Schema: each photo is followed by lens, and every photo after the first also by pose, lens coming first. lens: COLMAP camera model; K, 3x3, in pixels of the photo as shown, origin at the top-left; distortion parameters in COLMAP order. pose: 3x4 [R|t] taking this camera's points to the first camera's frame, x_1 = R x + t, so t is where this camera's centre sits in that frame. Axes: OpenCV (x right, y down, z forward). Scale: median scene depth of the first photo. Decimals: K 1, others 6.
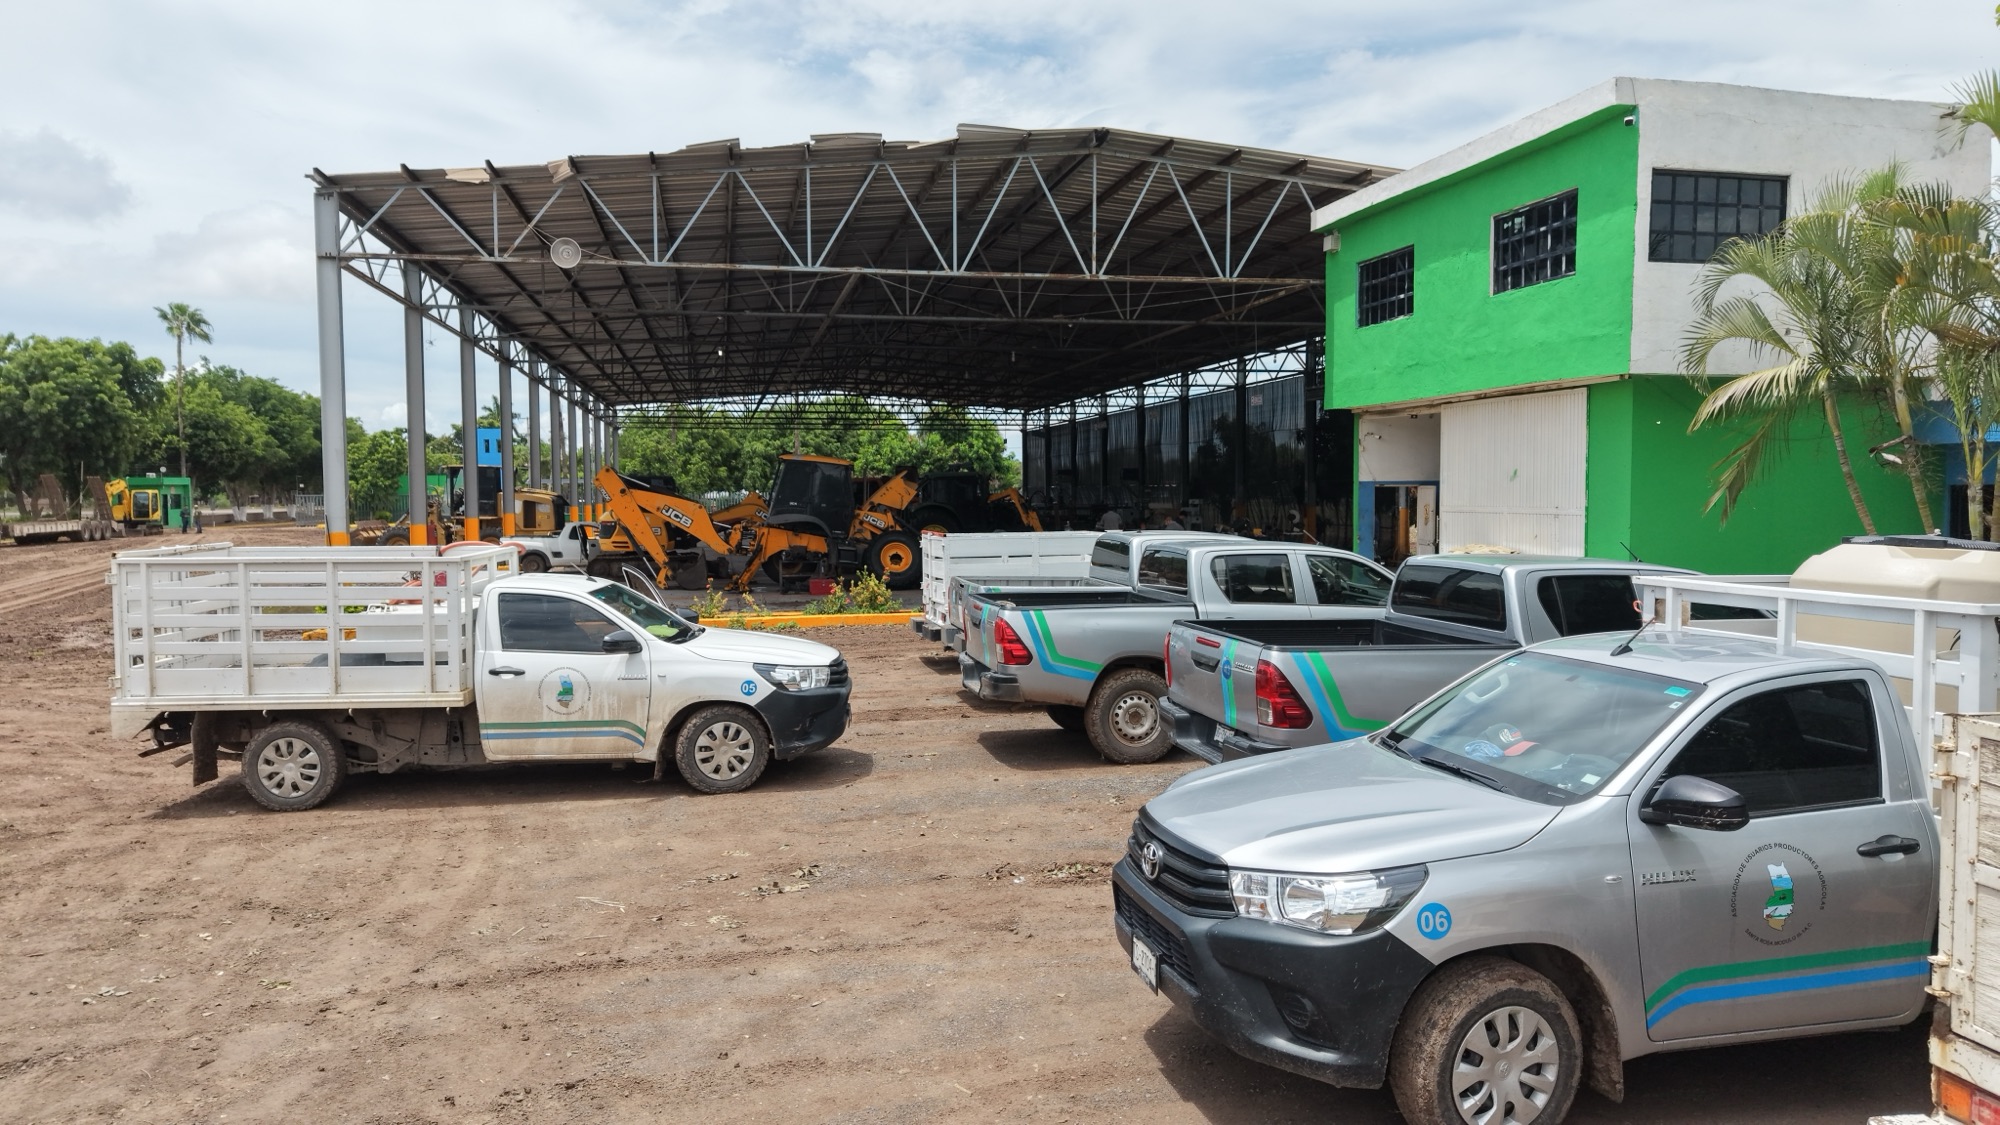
lens RADIAL K [[1342.2, 0, 1006.9], [0, 1342.2, 558.6], [0, 0, 1]] dist [0.016067, -0.014810]
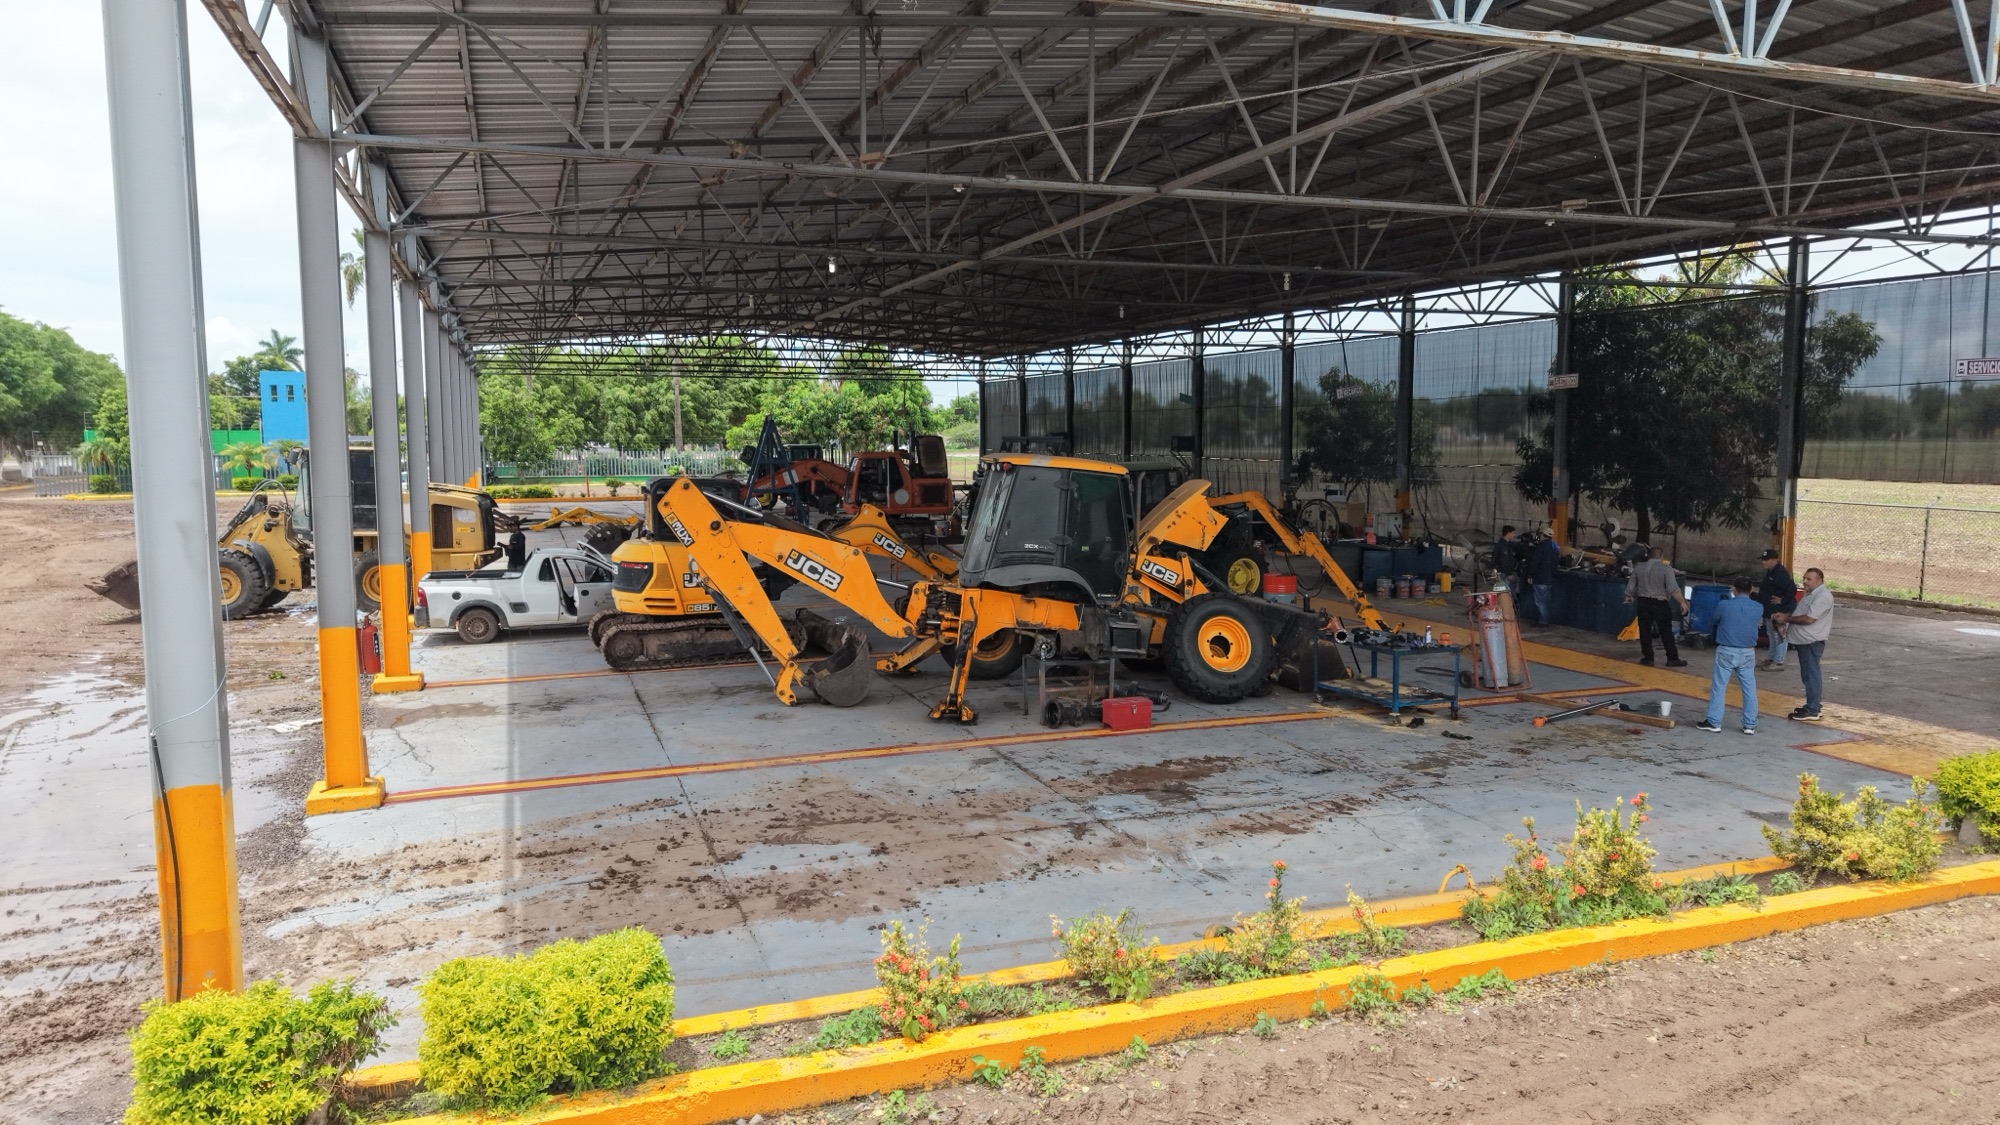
lens RADIAL K [[1342.2, 0, 993.3], [0, 1342.2, 566.1], [0, 0, 1]] dist [0.016067, -0.014810]
pose [[0.991236, -0.010039, 0.131722, -0.340129], [0.003579, 0.998783, 0.049187, -0.082301], [-0.132055, -0.048285, 0.990066, 0.640384]]
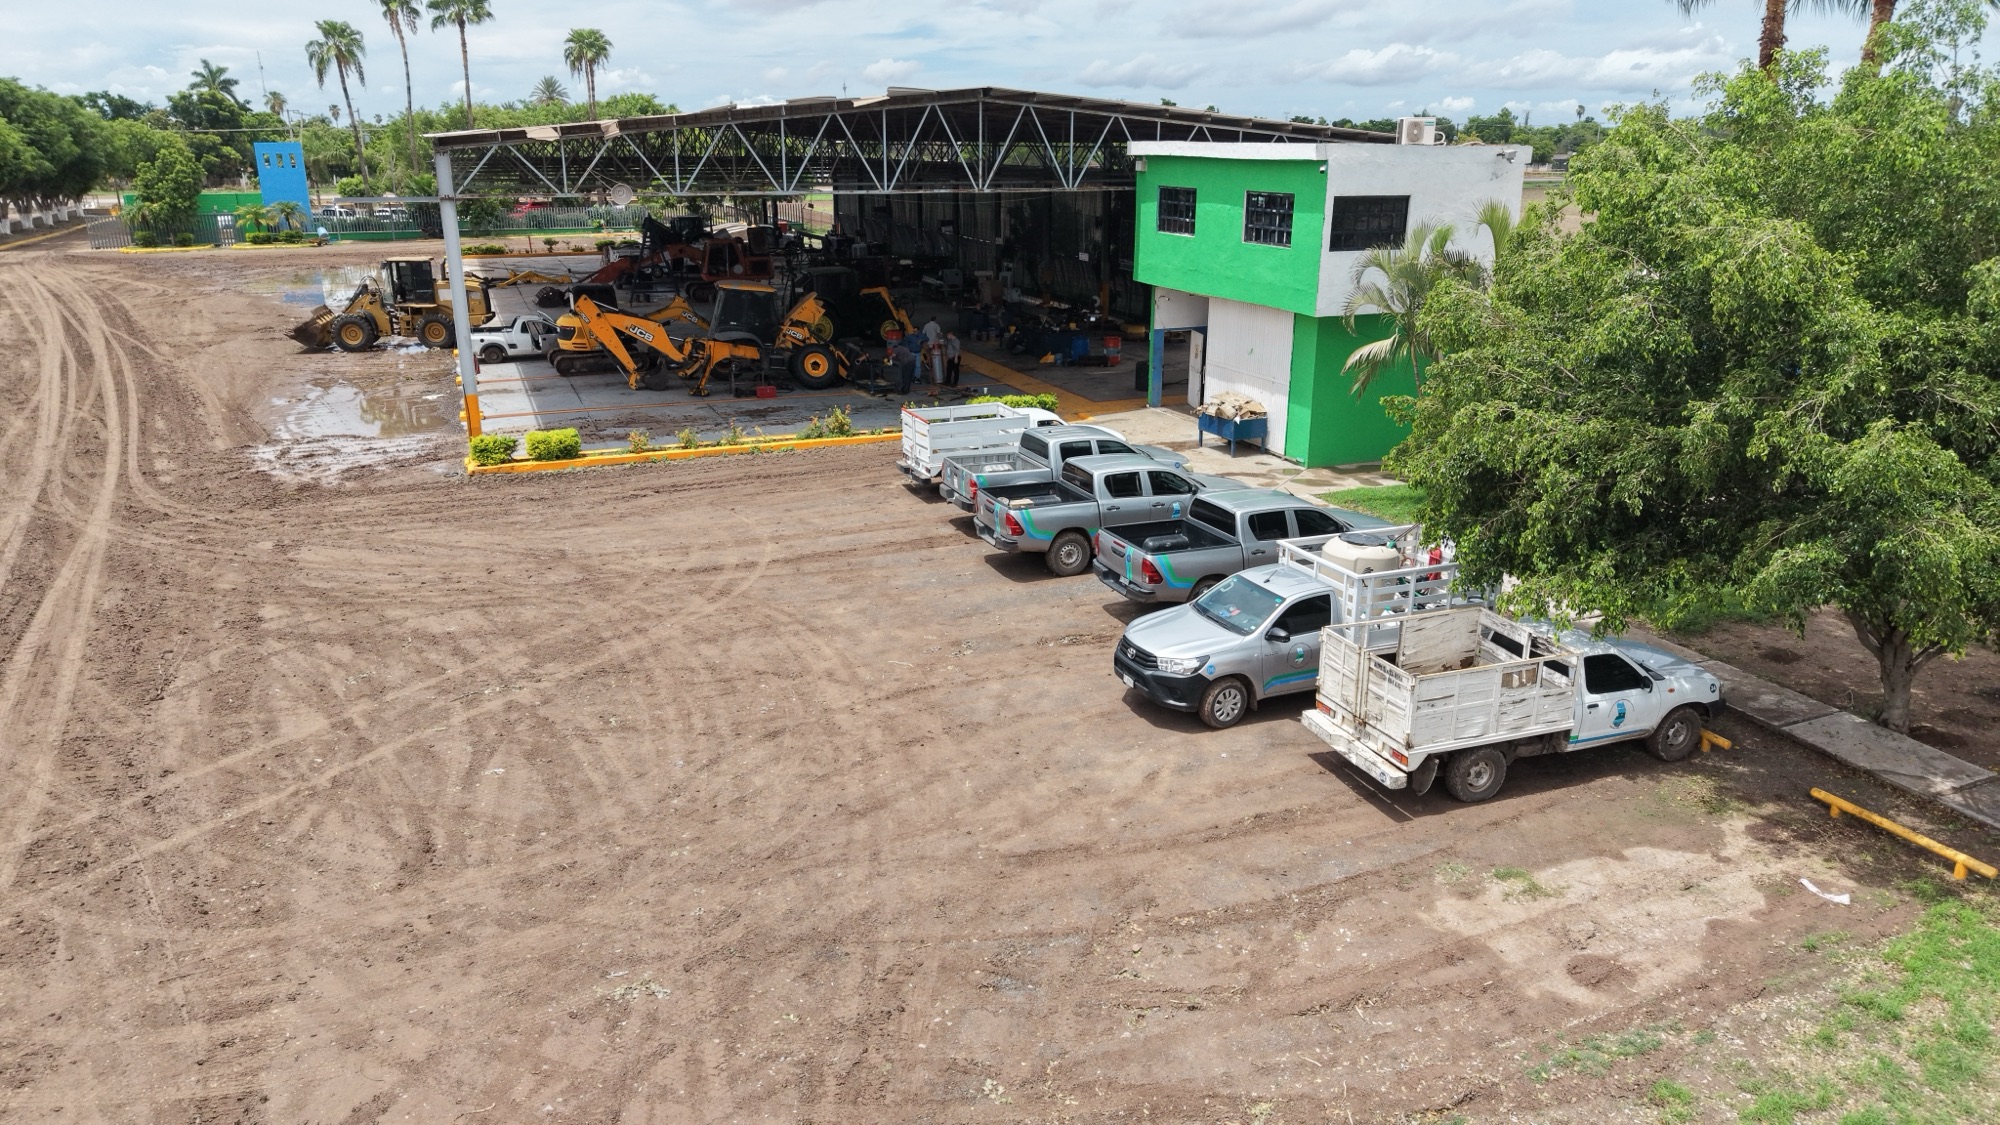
lens RADIAL K [[1342.2, 0, 1014.2], [0, 1342.2, 562.4], [0, 0, 1]] dist [0.016067, -0.014810]
pose [[0.983415, -0.043439, 0.176089, -0.180525], [-0.001890, 0.968388, 0.249442, -0.197706], [-0.181358, -0.245638, 0.952245, -0.497666]]
